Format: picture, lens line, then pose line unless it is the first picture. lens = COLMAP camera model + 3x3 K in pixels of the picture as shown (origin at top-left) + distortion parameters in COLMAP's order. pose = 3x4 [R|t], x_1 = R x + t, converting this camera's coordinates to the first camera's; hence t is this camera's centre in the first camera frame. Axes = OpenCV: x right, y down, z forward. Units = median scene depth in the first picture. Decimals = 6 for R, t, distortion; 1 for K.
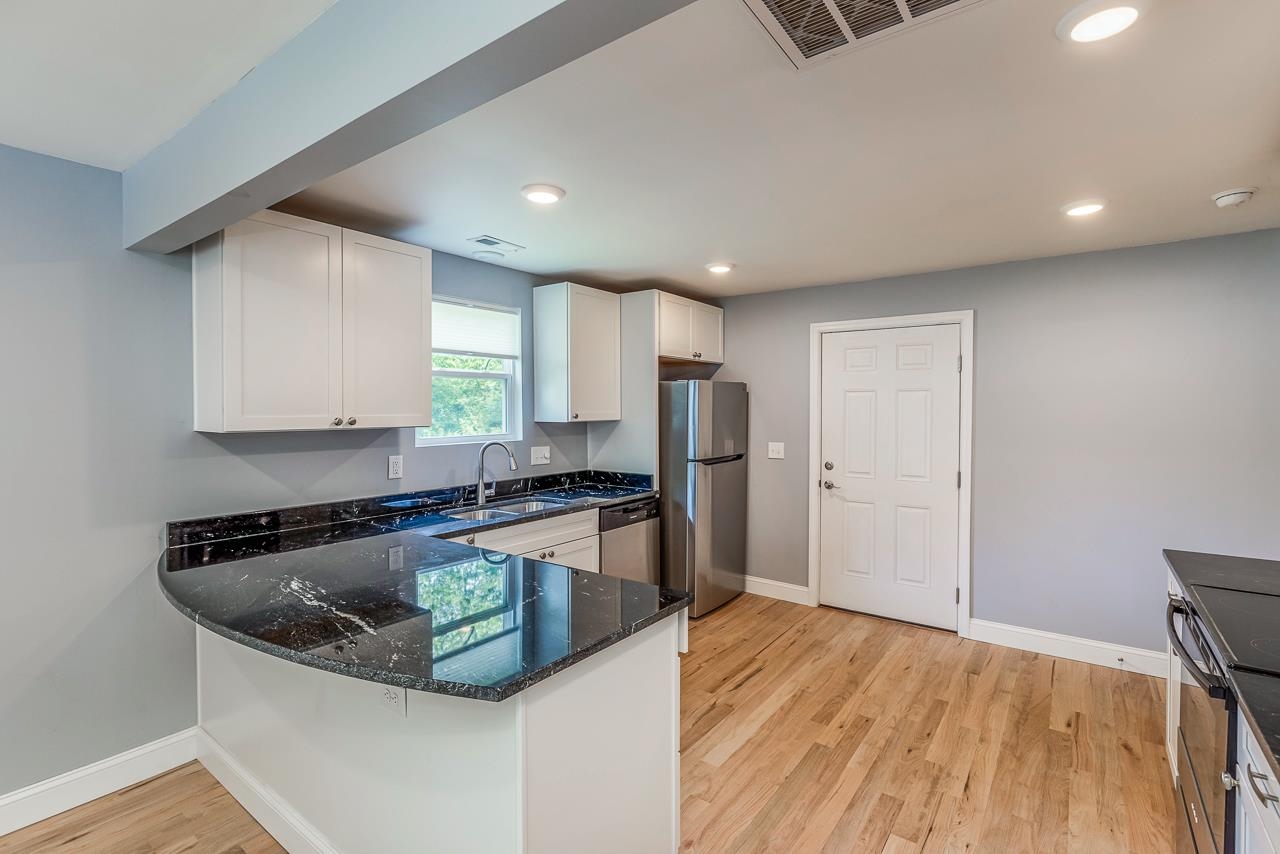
lens RADIAL K [[584.9, 0, 636.8], [0, 584.9, 417.2], [0, 0, 1]] dist [0.000634, 0.000149]
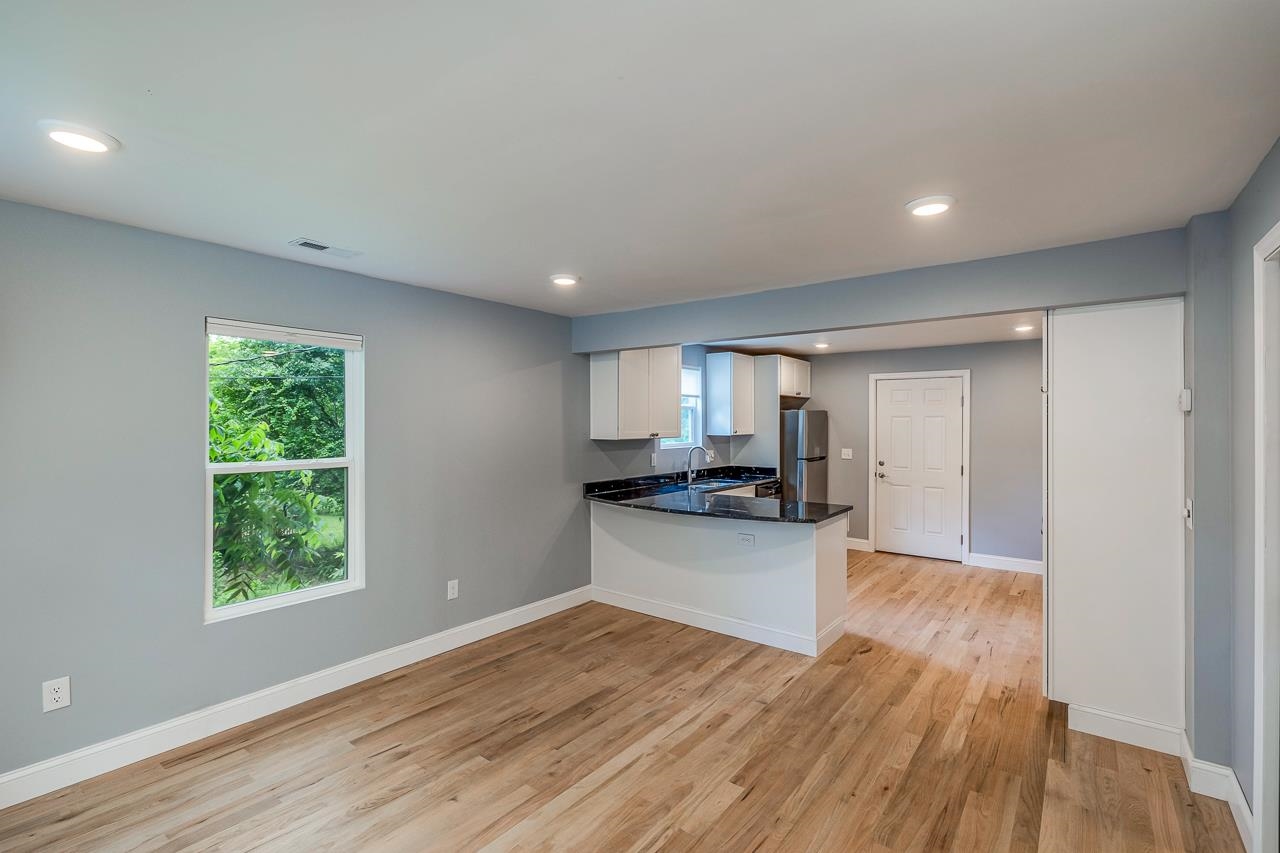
lens RADIAL K [[556.7, 0, 668.5], [0, 556.7, 425.4], [0, 0, 1]] dist [-0.000729, -0.000033]
pose [[0.999863, 0.001879, 0.016431, -0.324045], [-0.001670, 0.999918, -0.012702, 0.000274], [-0.016454, 0.012673, 0.999784, -0.594845]]
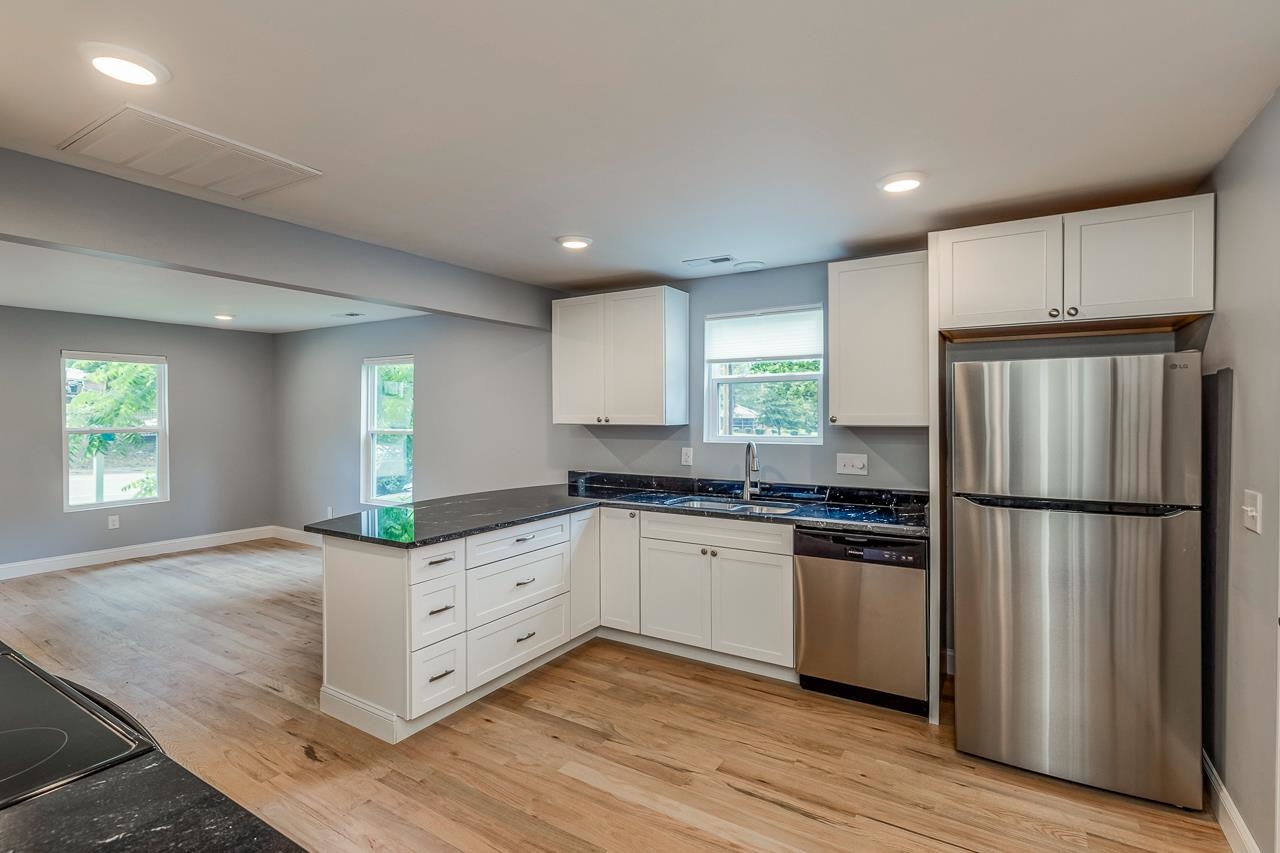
lens RADIAL K [[601.2, 0, 681.4], [0, 601.2, 421.0], [0, 0, 1]] dist [0.002049, 0.000248]
pose [[0.122243, 0.010817, -0.992441, 0.735743], [-0.011915, 0.999885, 0.009430, -0.004470], [0.992429, 0.010672, 0.122358, 0.677017]]
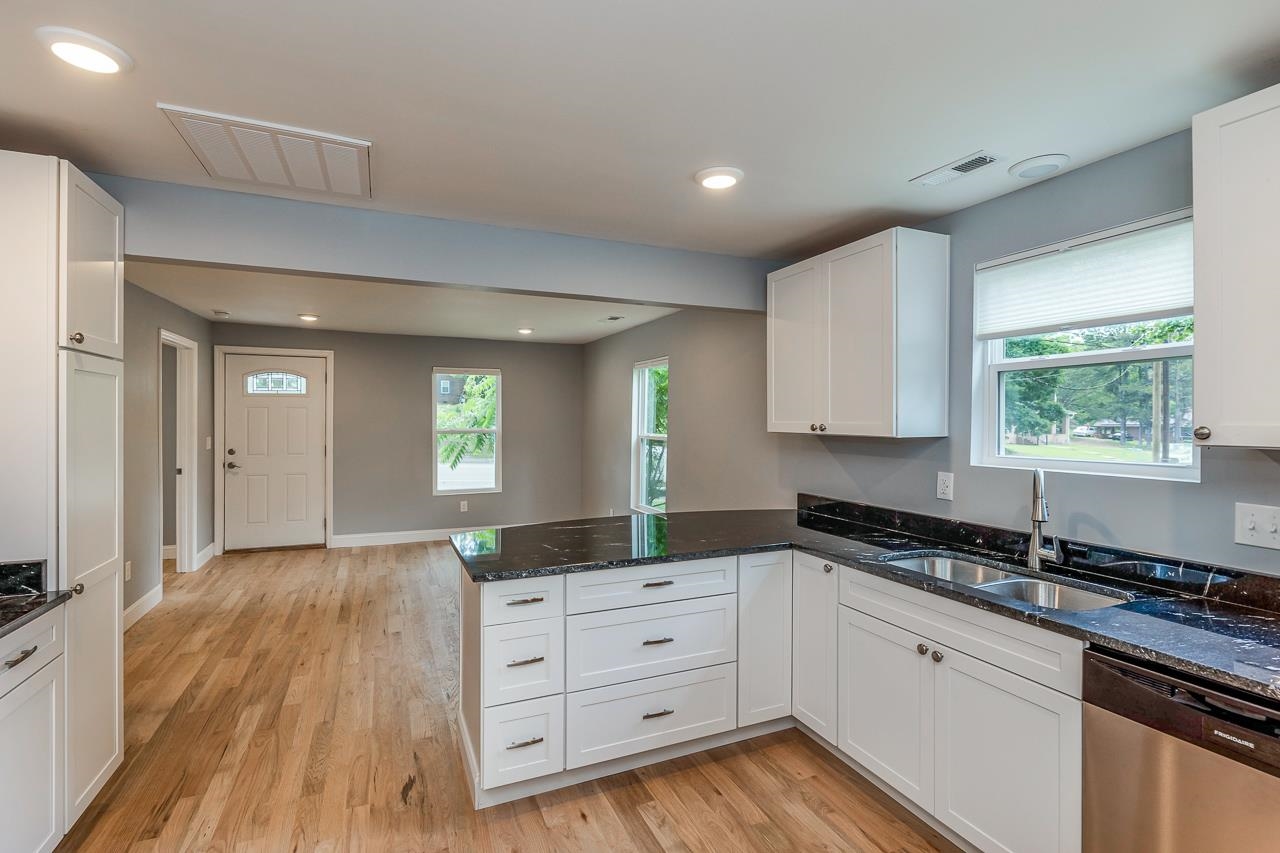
lens RADIAL K [[618.2, 0, 670.1], [0, 618.2, 420.4], [0, 0, 1]] dist [-0.004875, 0.000190]
pose [[-0.473163, -0.000561, -0.880974, 0.453197], [-0.016790, 0.999824, 0.008381, -0.007822], [0.880815, 0.018758, -0.473090, 0.877512]]
